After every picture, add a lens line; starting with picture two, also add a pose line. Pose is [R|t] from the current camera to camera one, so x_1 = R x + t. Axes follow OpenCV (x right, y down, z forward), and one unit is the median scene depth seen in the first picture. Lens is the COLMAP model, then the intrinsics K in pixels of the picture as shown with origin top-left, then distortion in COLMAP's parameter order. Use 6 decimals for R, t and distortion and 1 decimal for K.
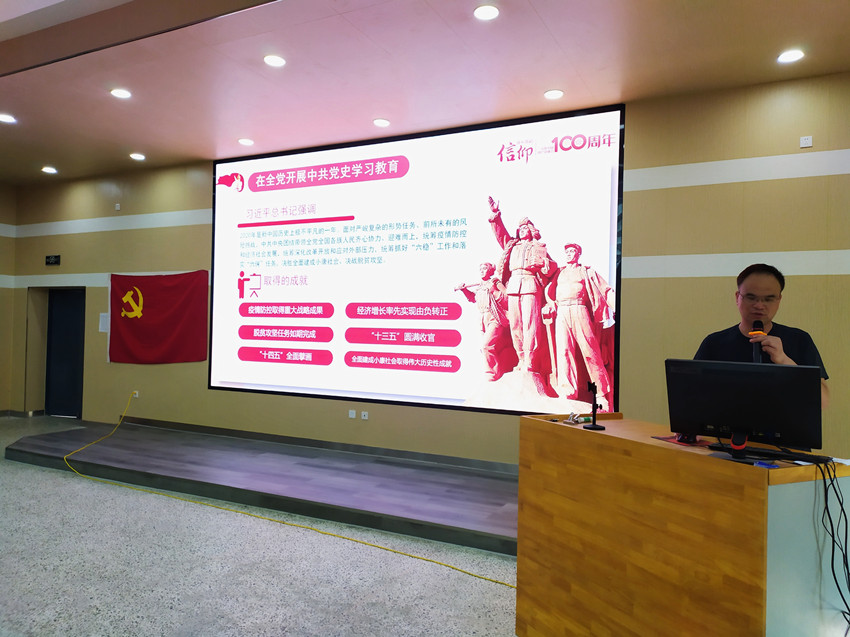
lens RADIAL K [[629.0, 0, 429.0], [0, 629.0, 323.1], [0, 0, 1]] dist [0.062528, -0.059707]
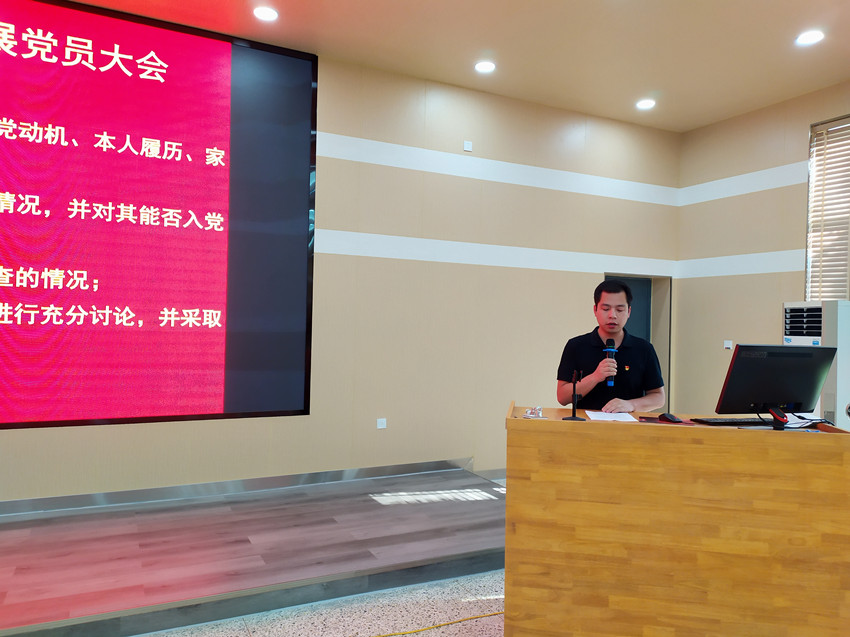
lens RADIAL K [[629.0, 0, 429.0], [0, 629.0, 323.1], [0, 0, 1]] dist [0.062528, -0.059707]
pose [[0.594176, -0.008455, 0.804291, -0.380783], [-0.020792, 0.999449, 0.025867, 0.003146], [-0.804066, -0.032093, 0.593673, 0.399720]]
